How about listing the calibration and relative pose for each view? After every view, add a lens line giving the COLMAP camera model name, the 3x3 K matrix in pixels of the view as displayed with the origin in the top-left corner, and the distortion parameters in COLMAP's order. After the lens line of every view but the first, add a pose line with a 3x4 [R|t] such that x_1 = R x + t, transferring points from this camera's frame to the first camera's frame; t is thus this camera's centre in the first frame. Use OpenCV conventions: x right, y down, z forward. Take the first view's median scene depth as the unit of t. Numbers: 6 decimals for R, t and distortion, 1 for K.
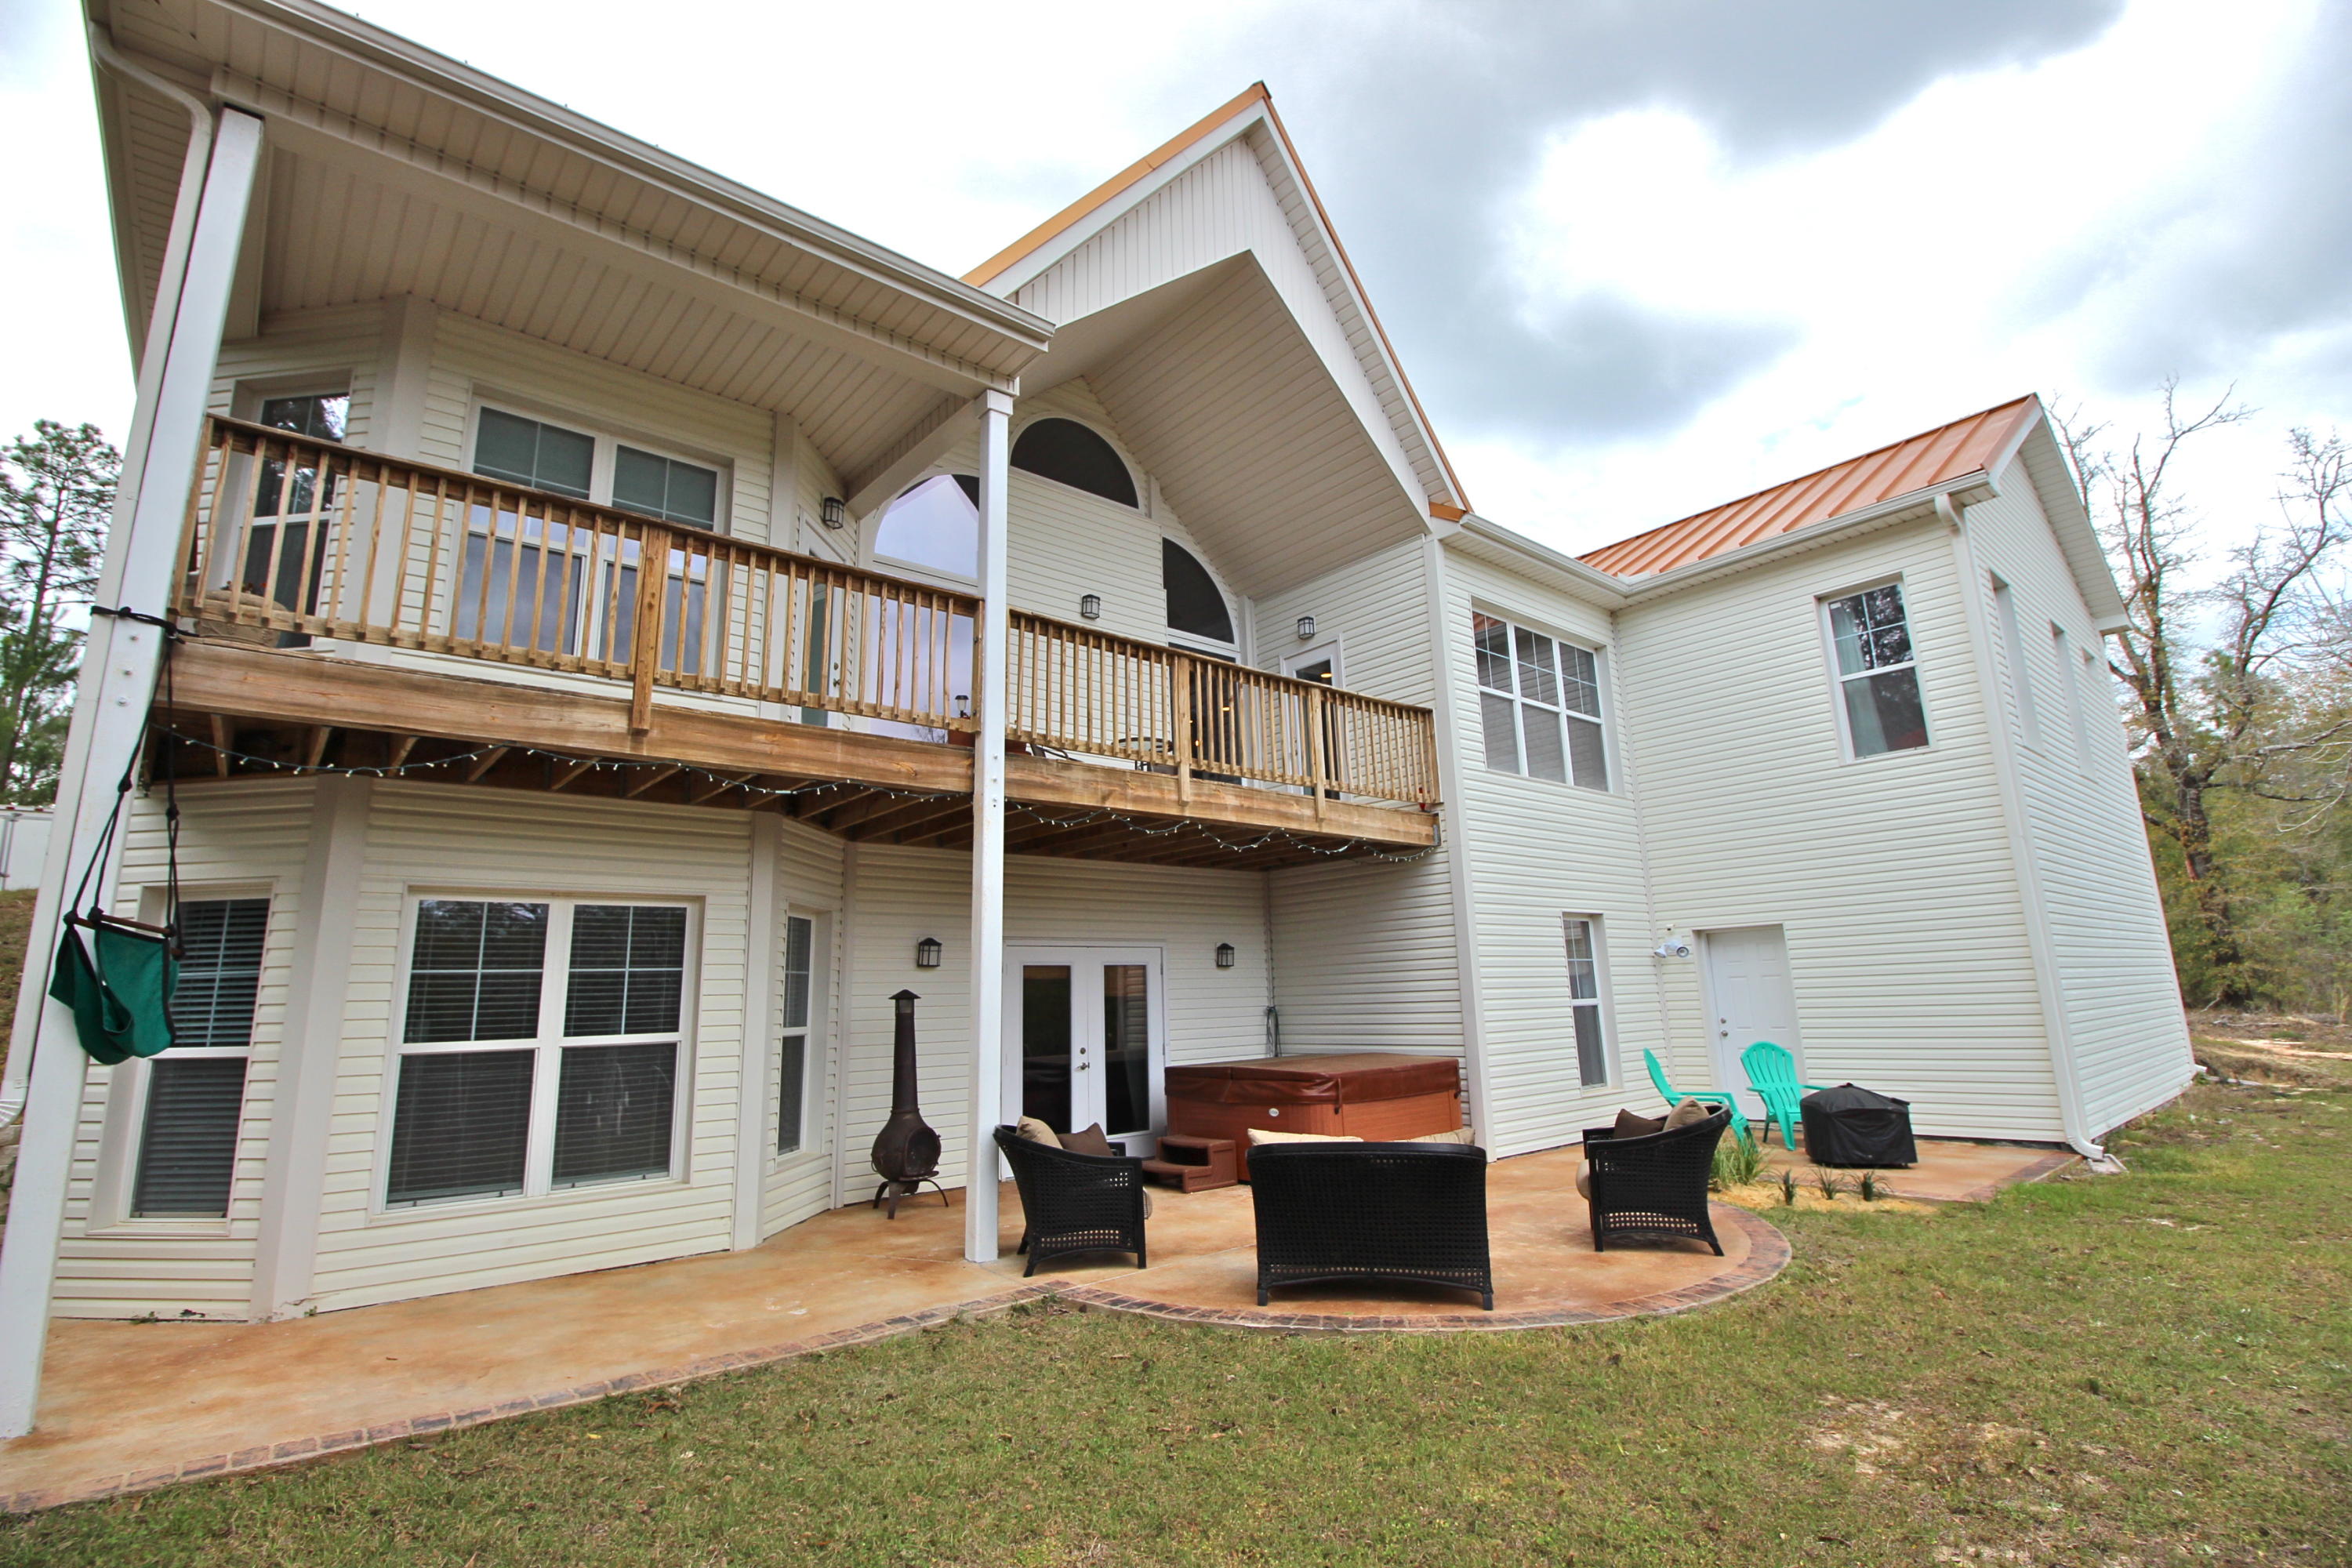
lens RADIAL K [[1107.9, 0, 1187.1], [0, 1107.9, 775.5], [0, 0, 1]] dist [-0.005030, -0.001560]
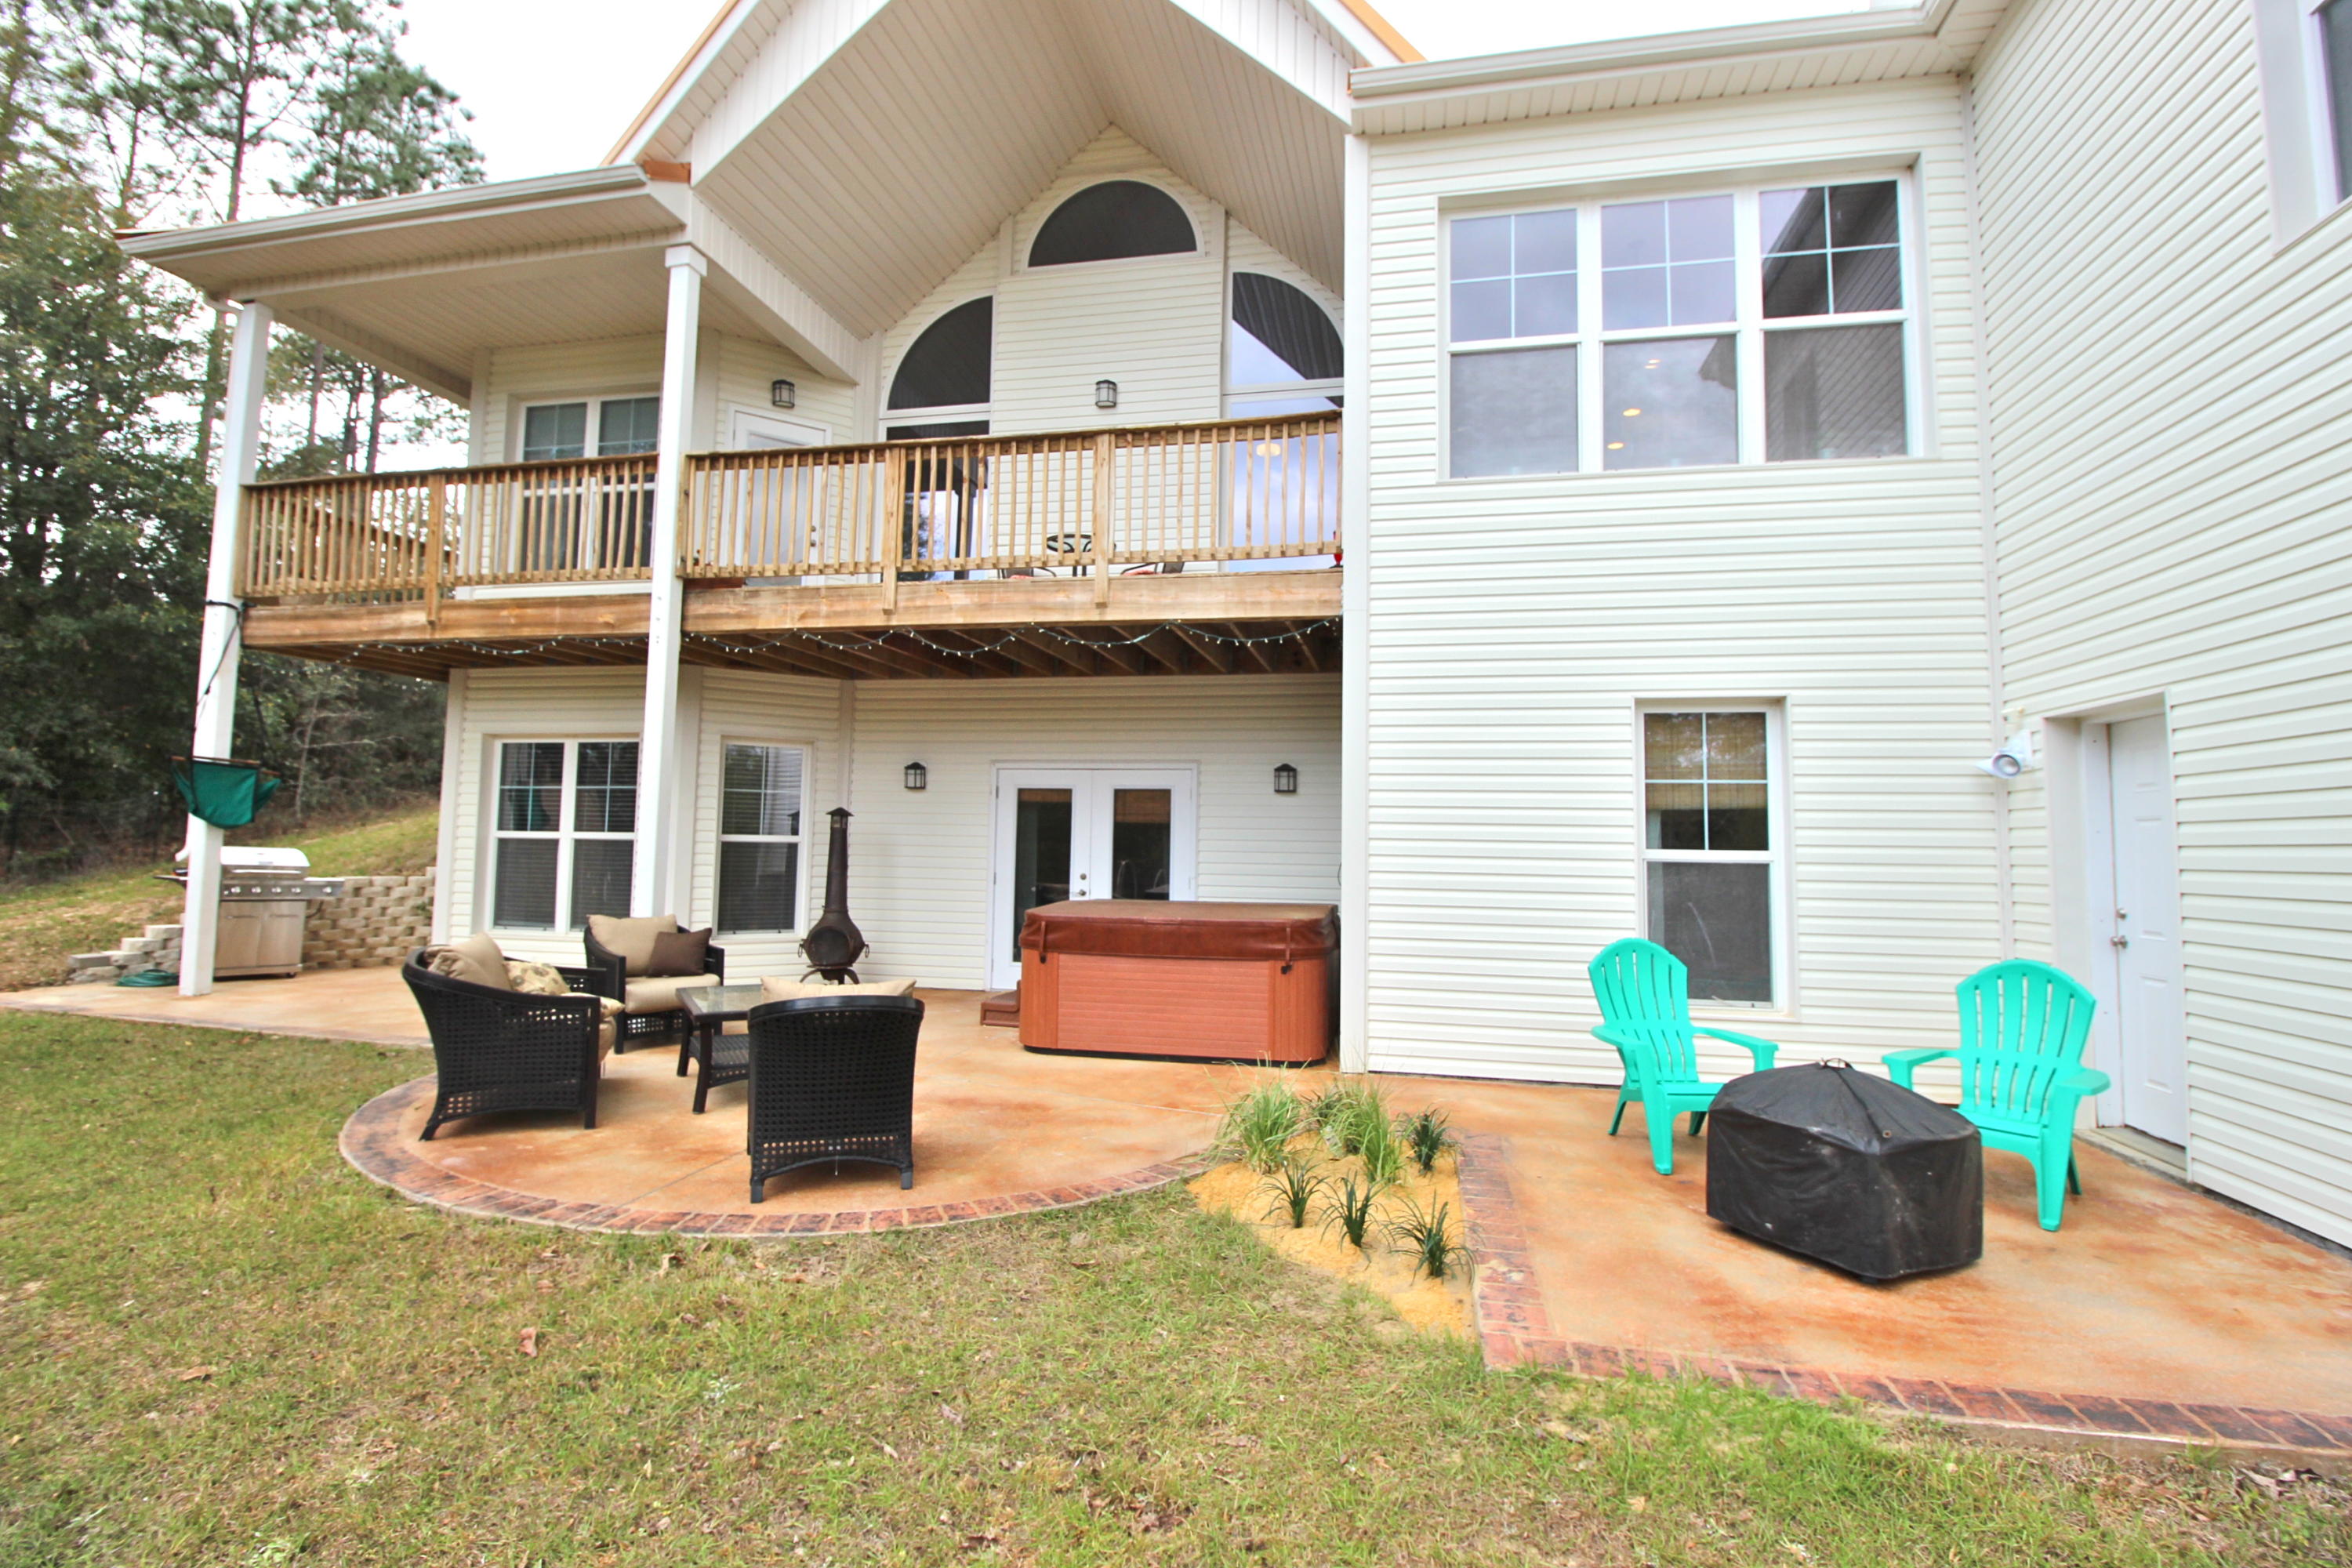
lens RADIAL K [[1107.9, 0, 1179.7], [0, 1107.9, 769.0], [0, 0, 1]] dist [-0.005030, -0.001560]
pose [[0.595062, -0.014017, -0.803558, 0.847927], [0.125569, 0.989190, 0.075733, 0.111505], [0.793810, -0.145967, 0.590389, 0.607247]]
